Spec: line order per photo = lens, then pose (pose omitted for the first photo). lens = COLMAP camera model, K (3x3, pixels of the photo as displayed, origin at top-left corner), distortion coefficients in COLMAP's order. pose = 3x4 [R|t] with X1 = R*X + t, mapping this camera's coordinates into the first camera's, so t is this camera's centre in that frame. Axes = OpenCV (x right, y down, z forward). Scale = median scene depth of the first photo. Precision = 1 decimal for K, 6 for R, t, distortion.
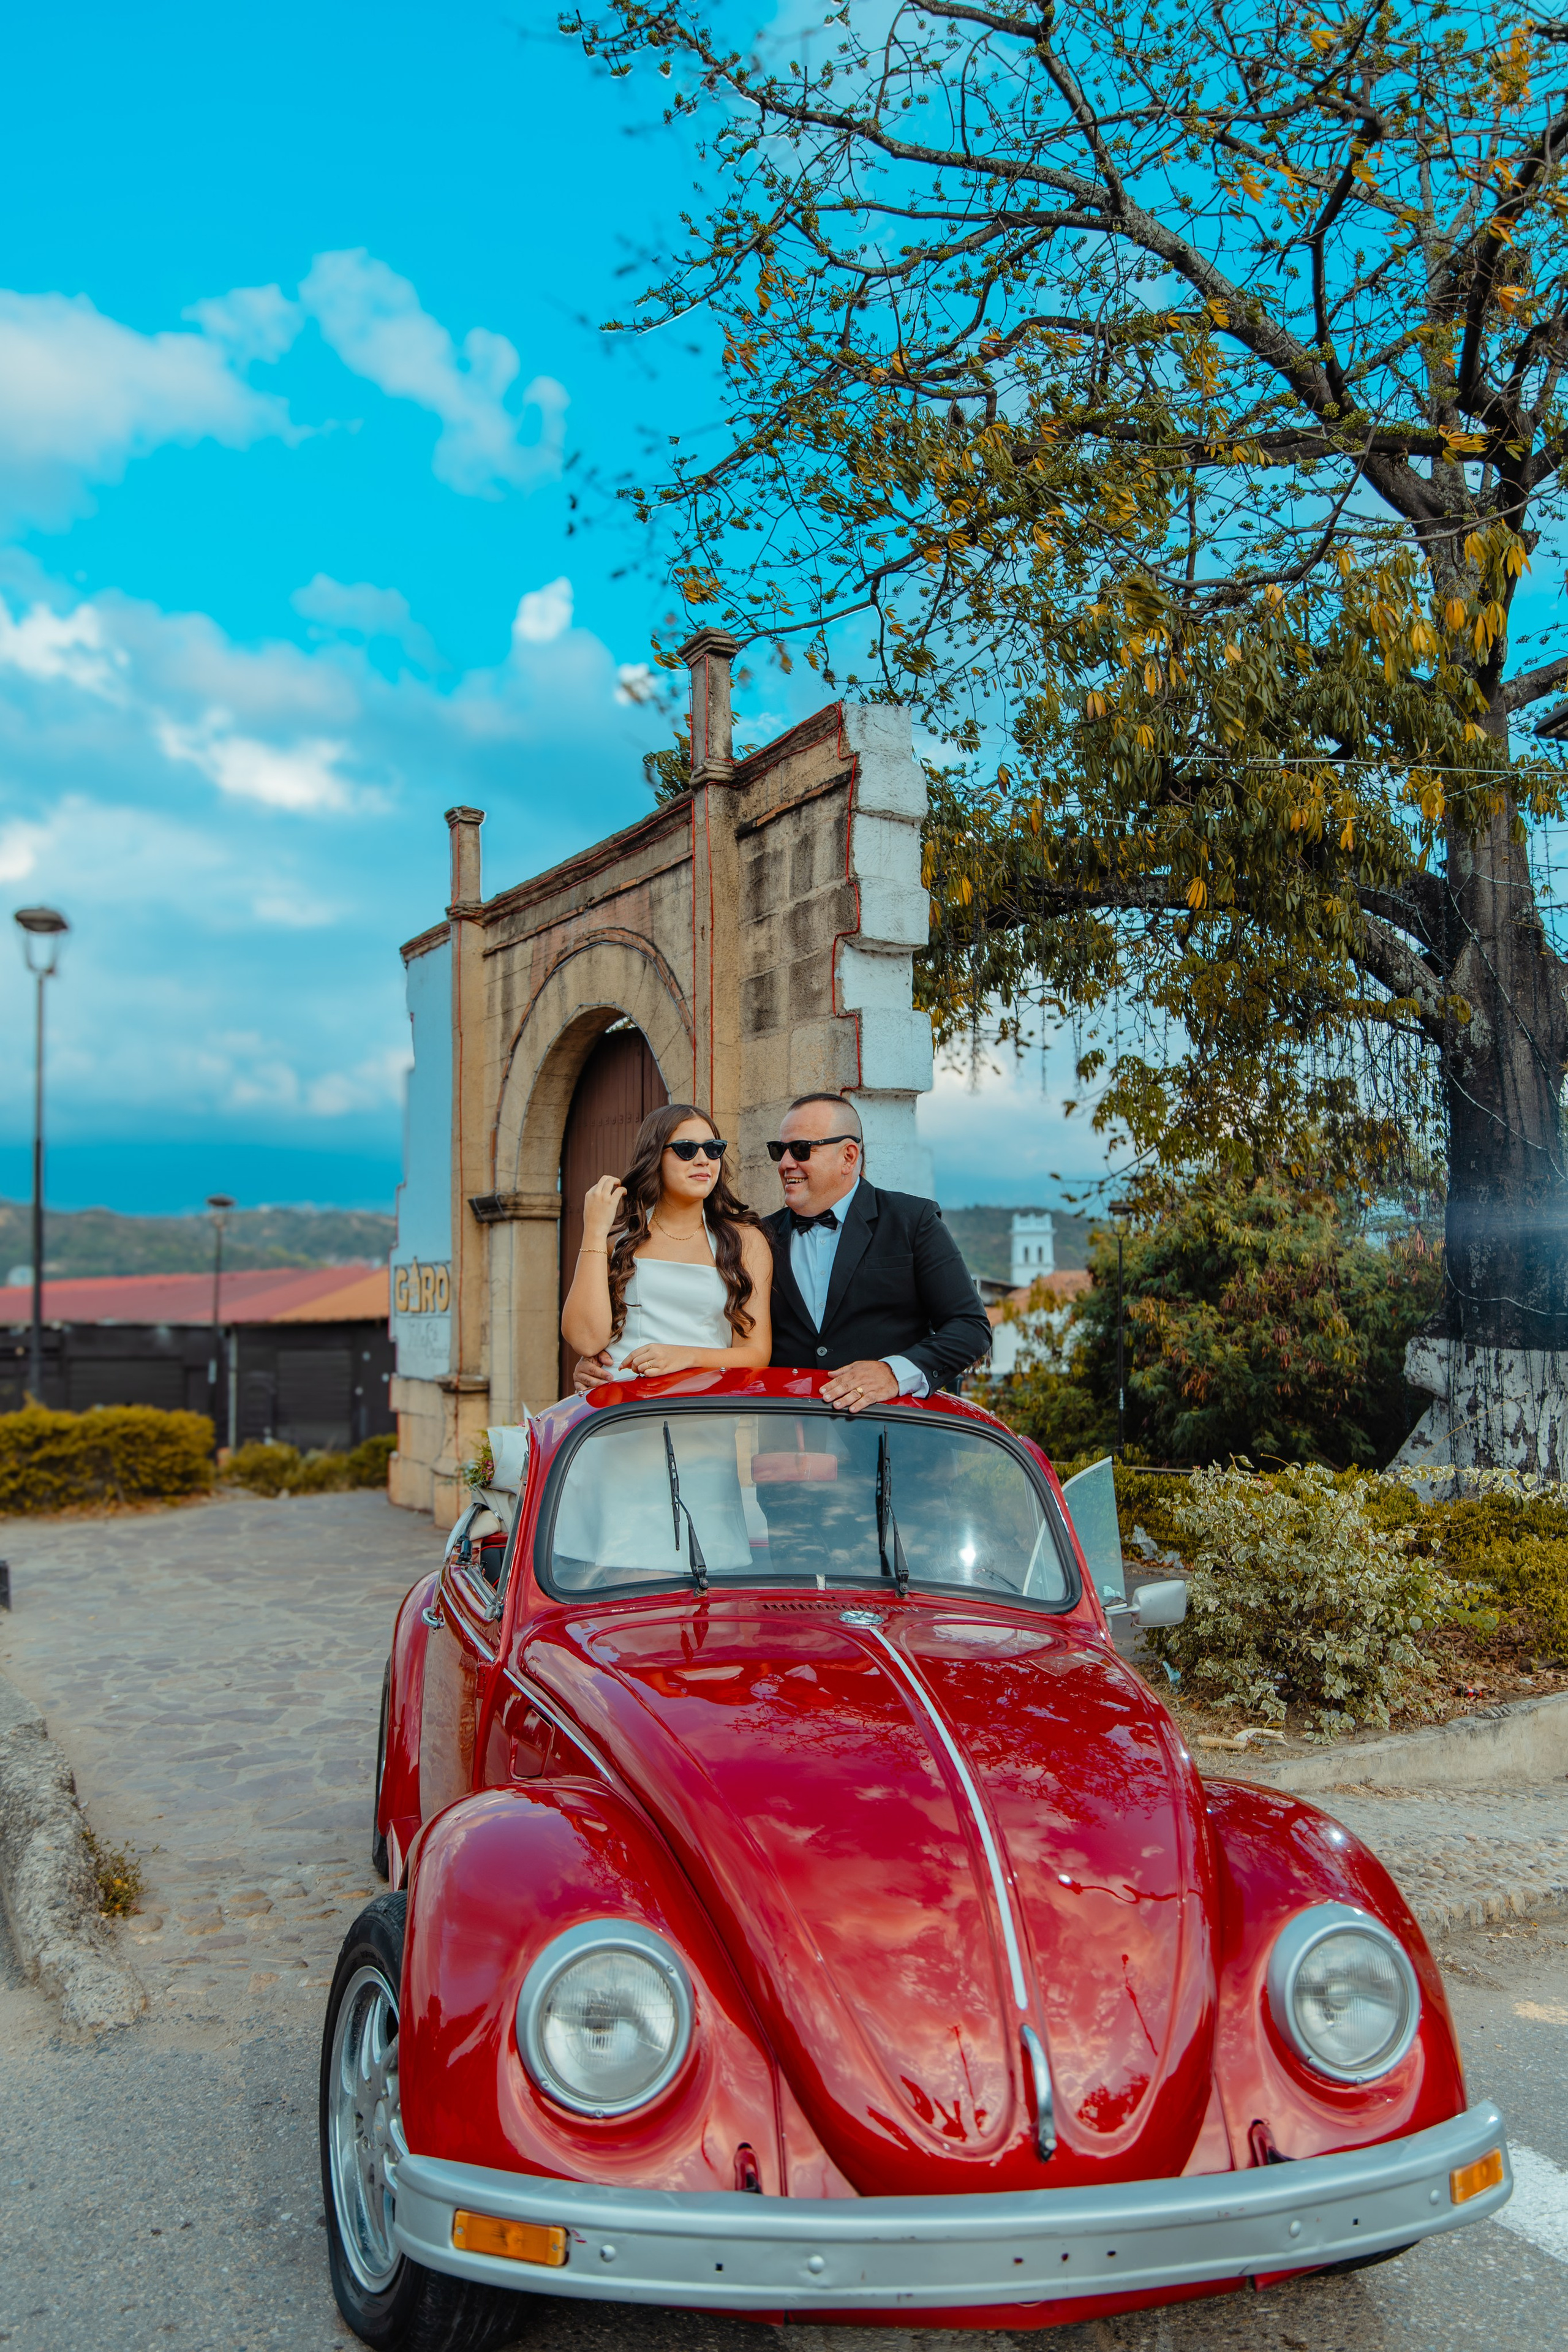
lens RADIAL K [[1723.5, 0, 785.0], [0, 1723.5, 1181.8], [0, 0, 1]] dist [-0.011807, 0.002589]
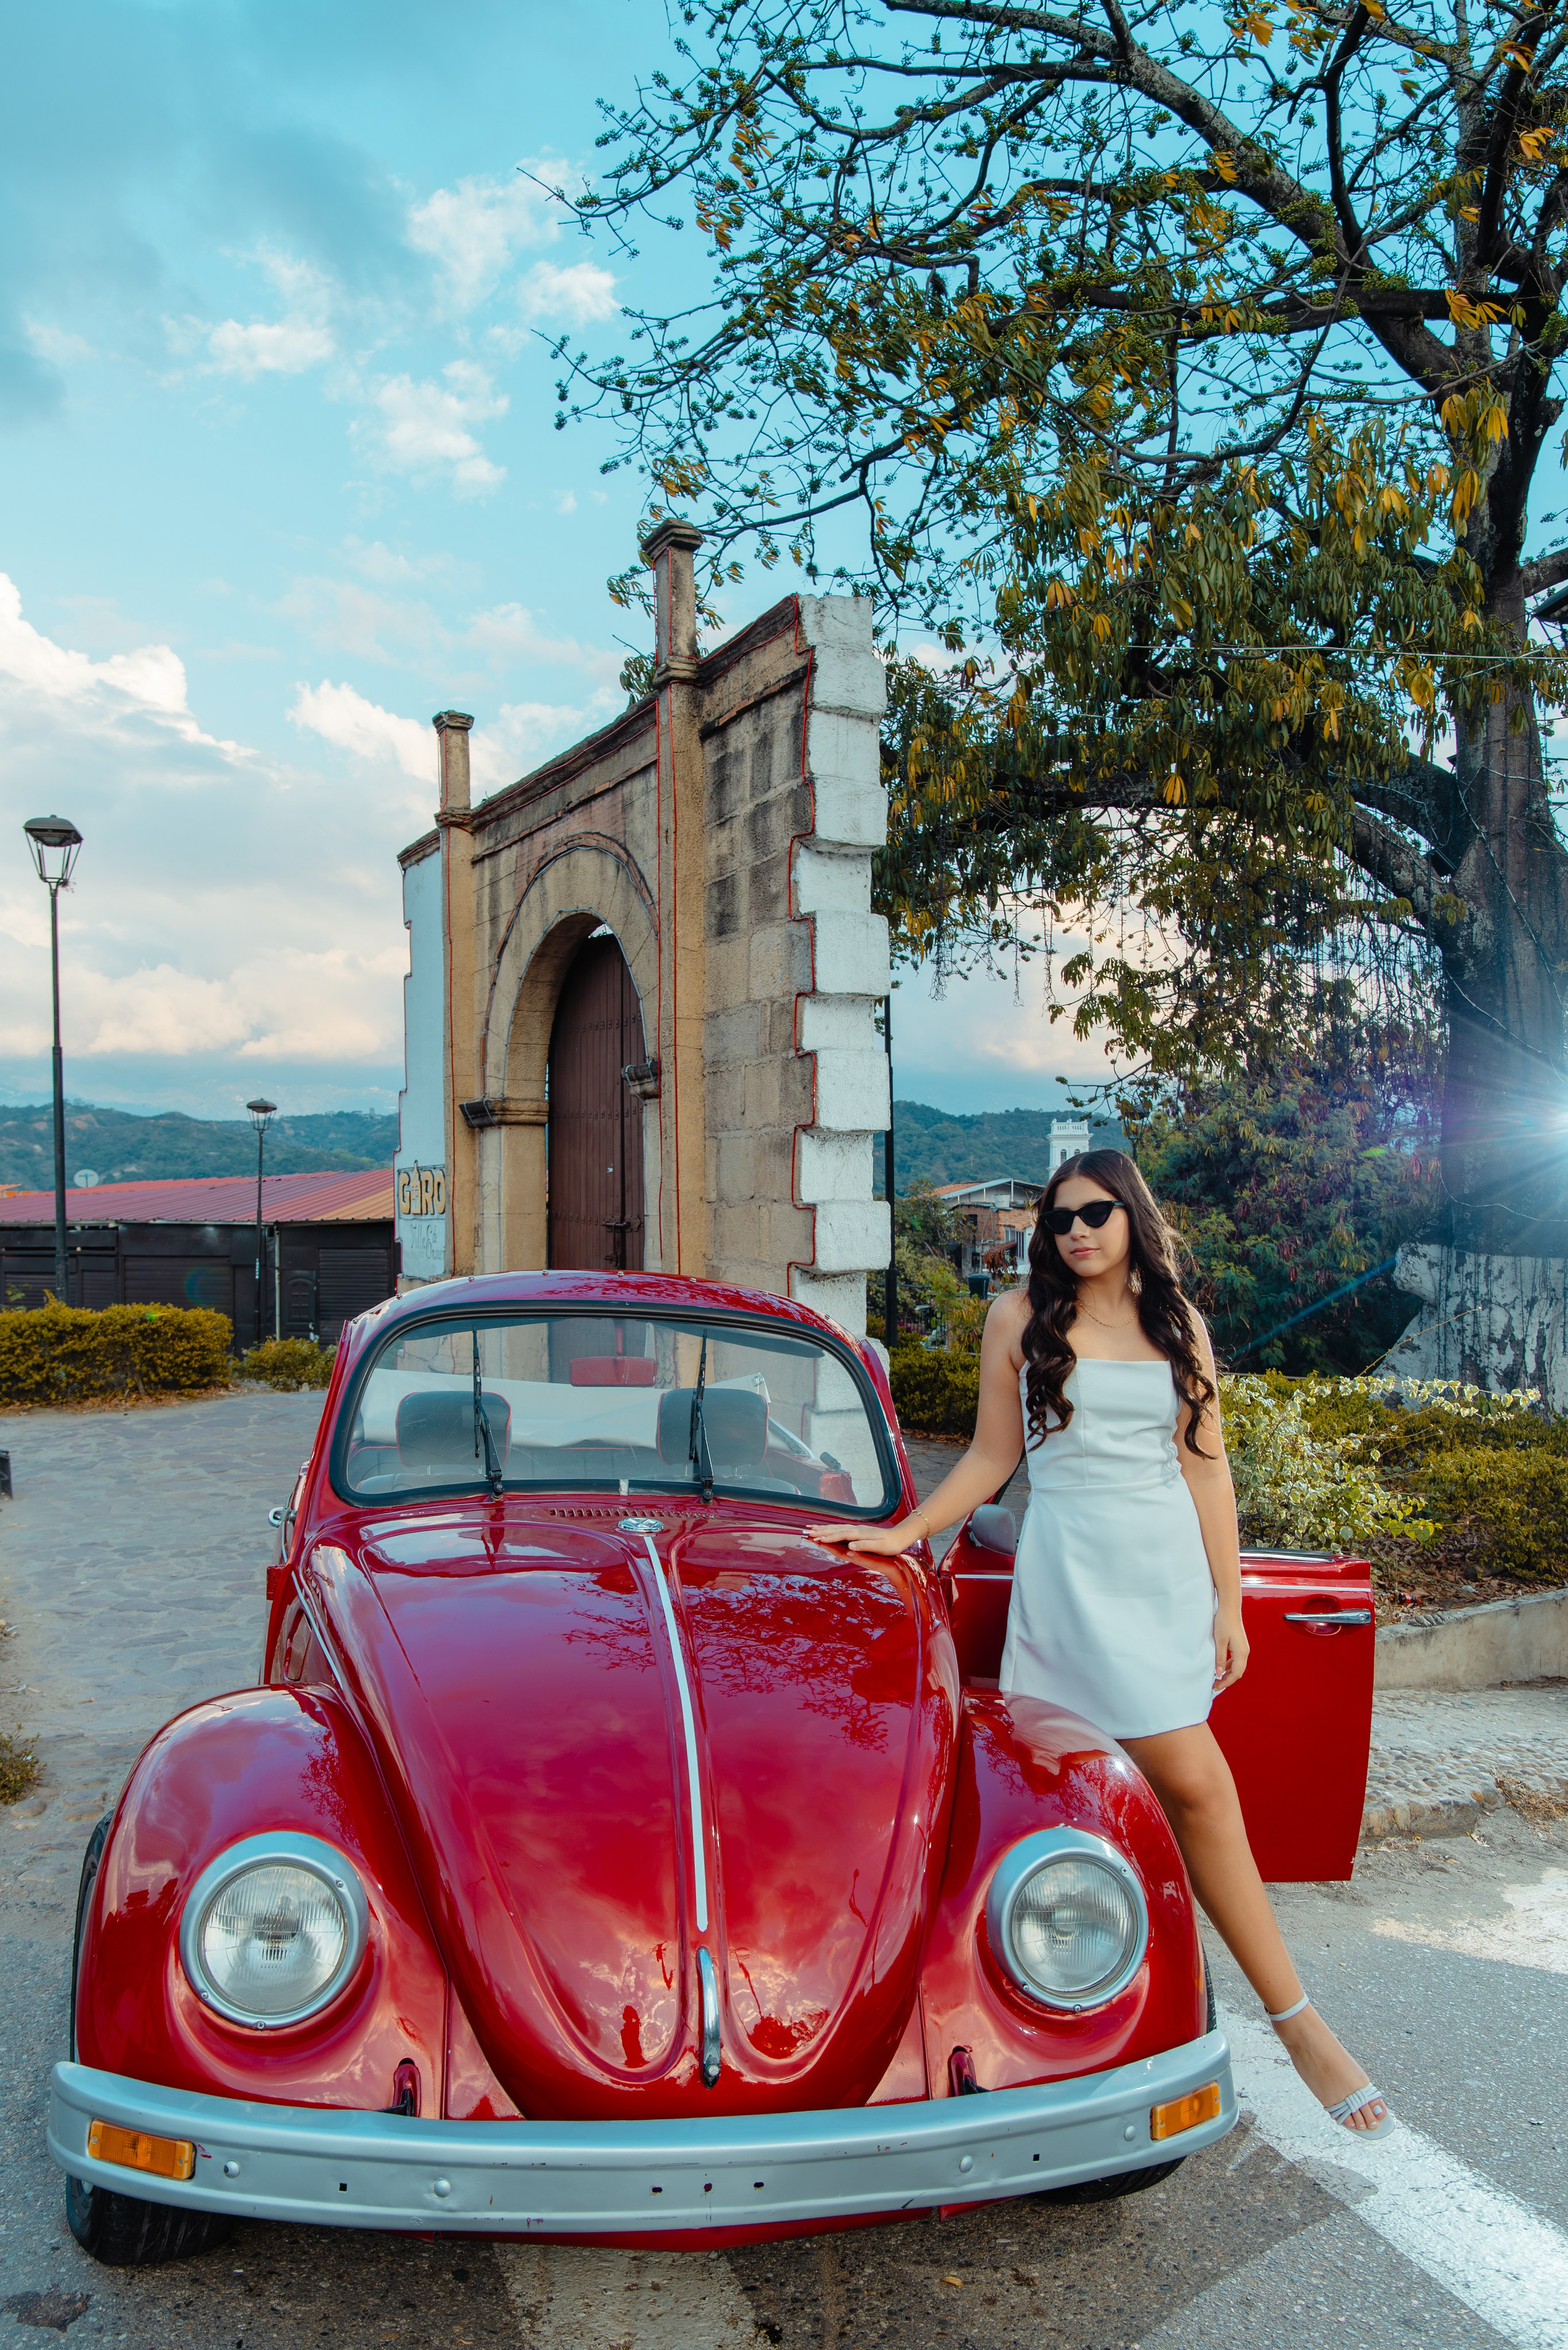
lens RADIAL K [[1669.9, 0, 732.5], [0, 1669.9, 1236.3], [0, 0, 1]] dist [-0.007474, -0.002072]
pose [[0.998379, 0.004132, -0.056773, 0.041699], [0.000955, 0.996006, 0.089285, -0.000391], [0.056915, -0.089195, 0.994387, 0.022018]]
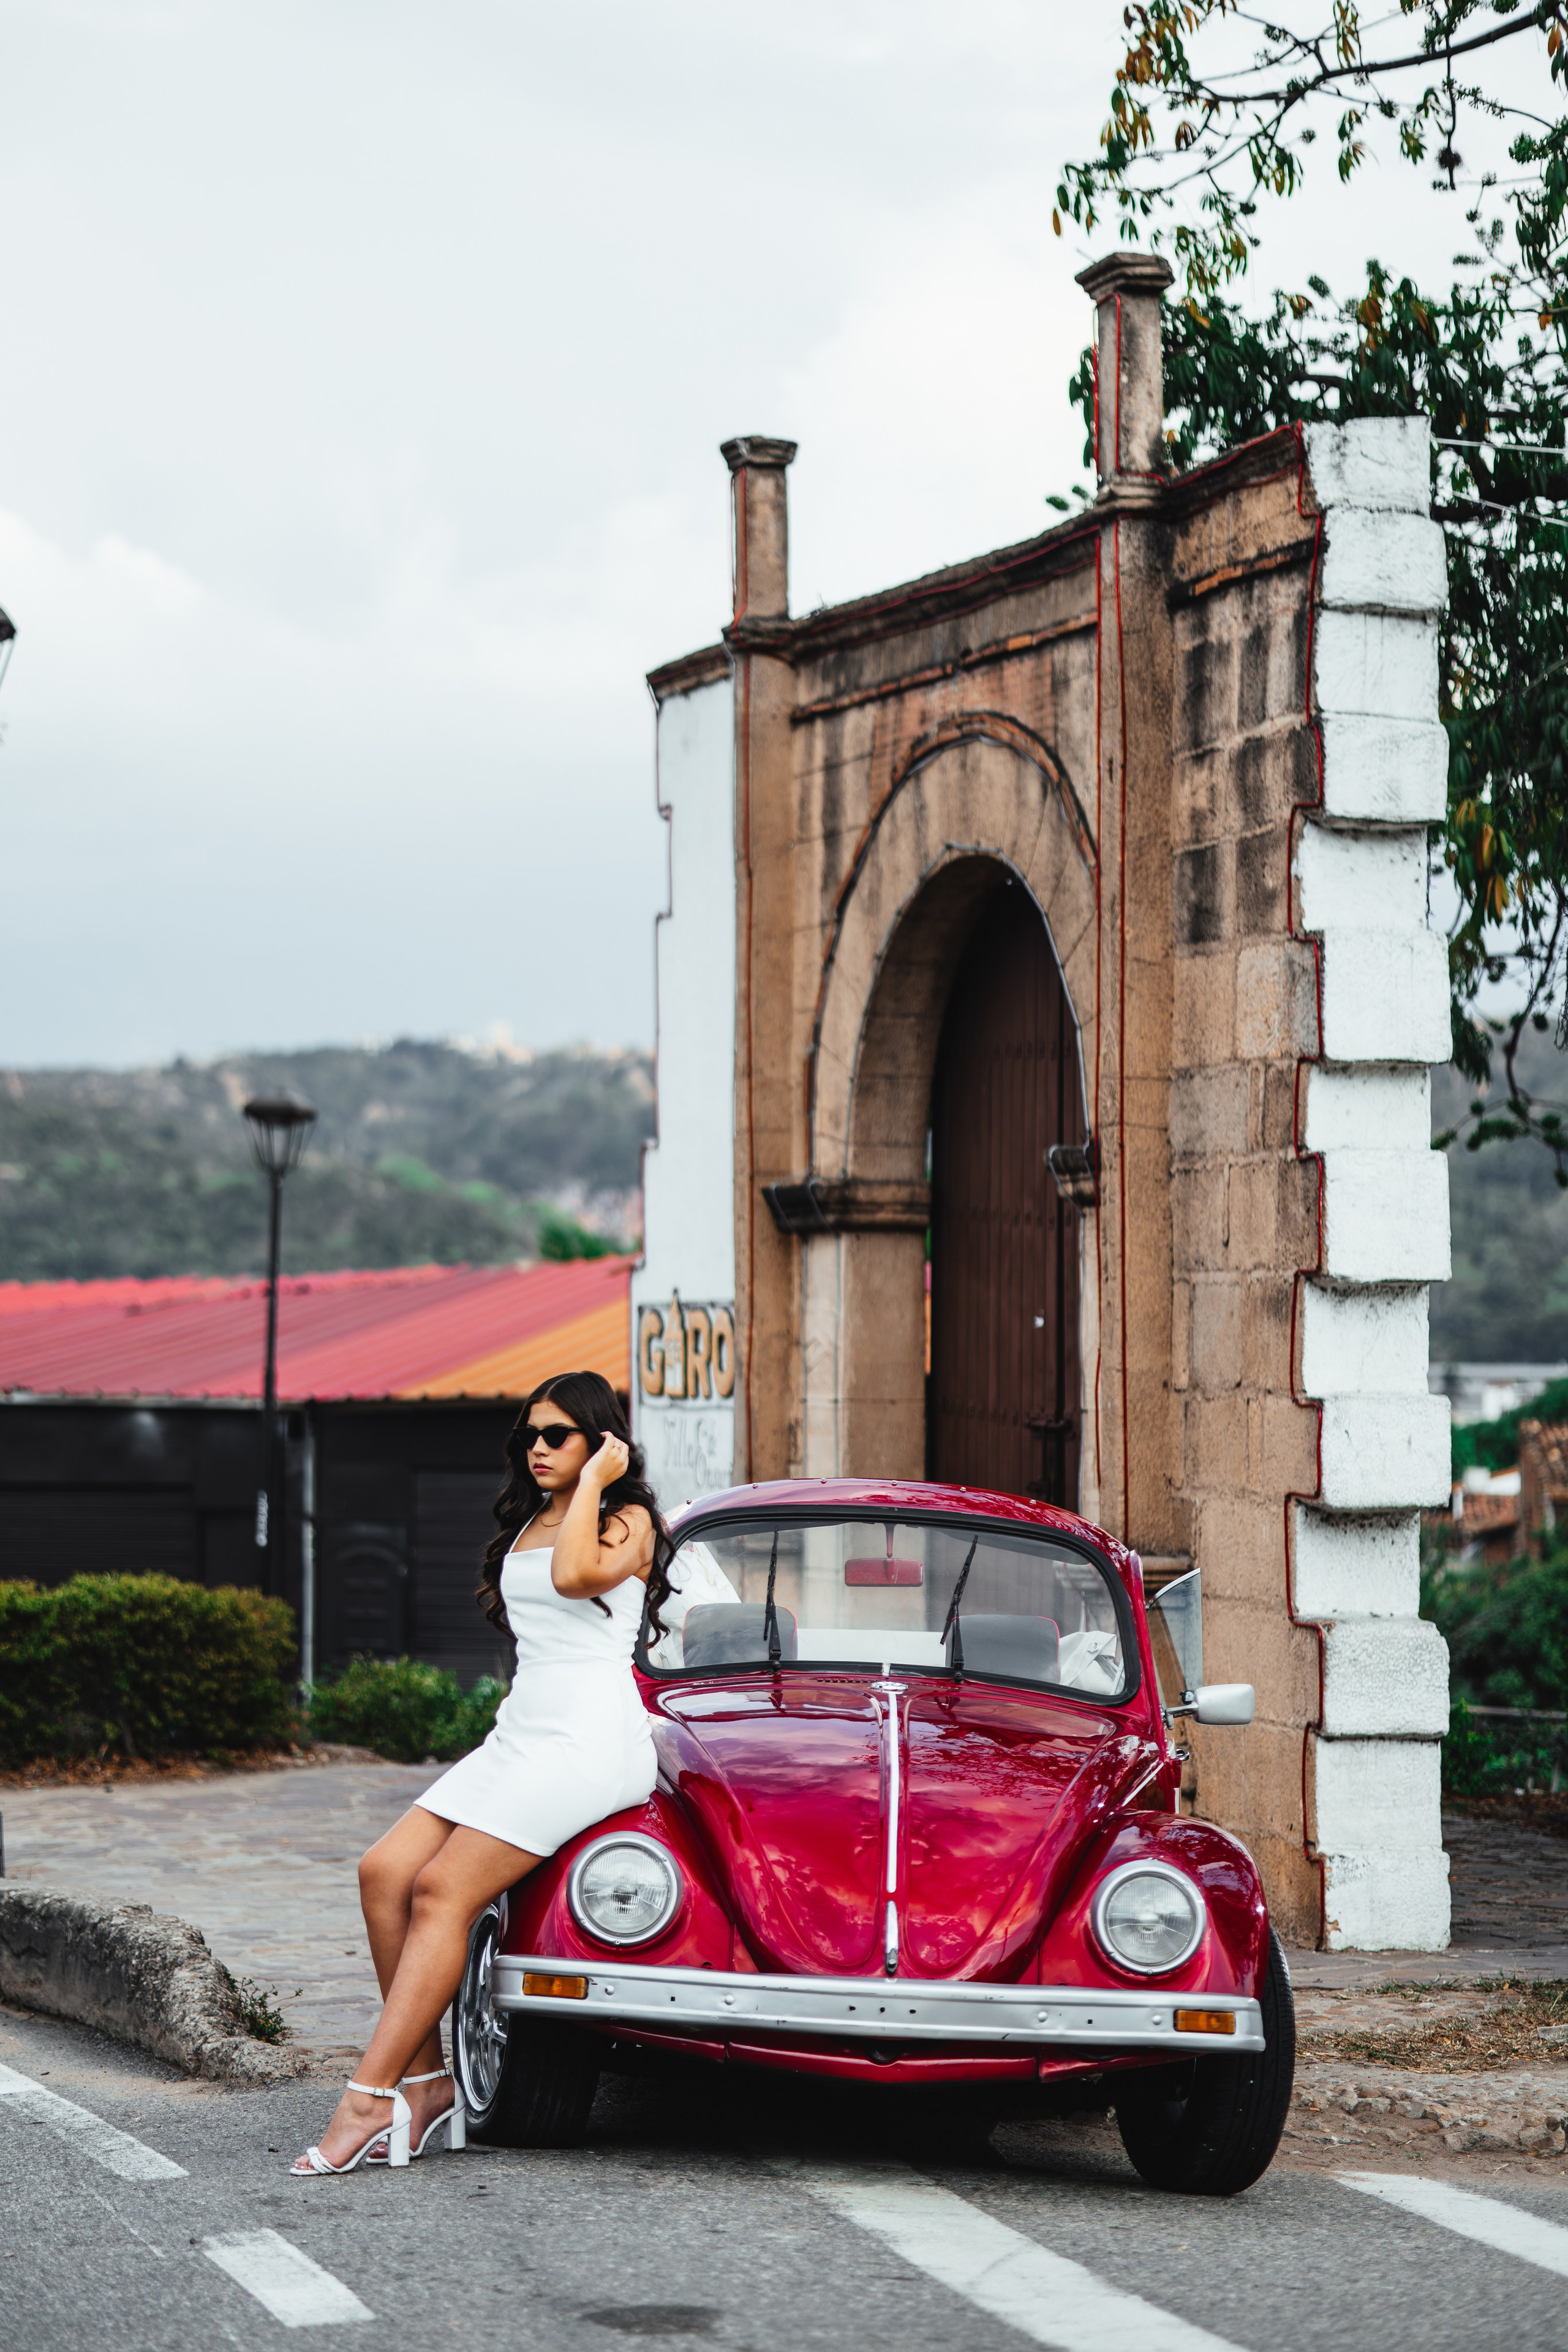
lens RADIAL K [[5357.2, 0, 1235.0], [0, 5357.2, 1182.3], [0, 0, 1]] dist [-0.162231, -0.104816]
pose [[0.991153, 0.004349, -0.132653, 0.215657], [0.001041, 0.999178, 0.040536, -0.070885], [0.132720, -0.040316, 0.990333, -0.734647]]
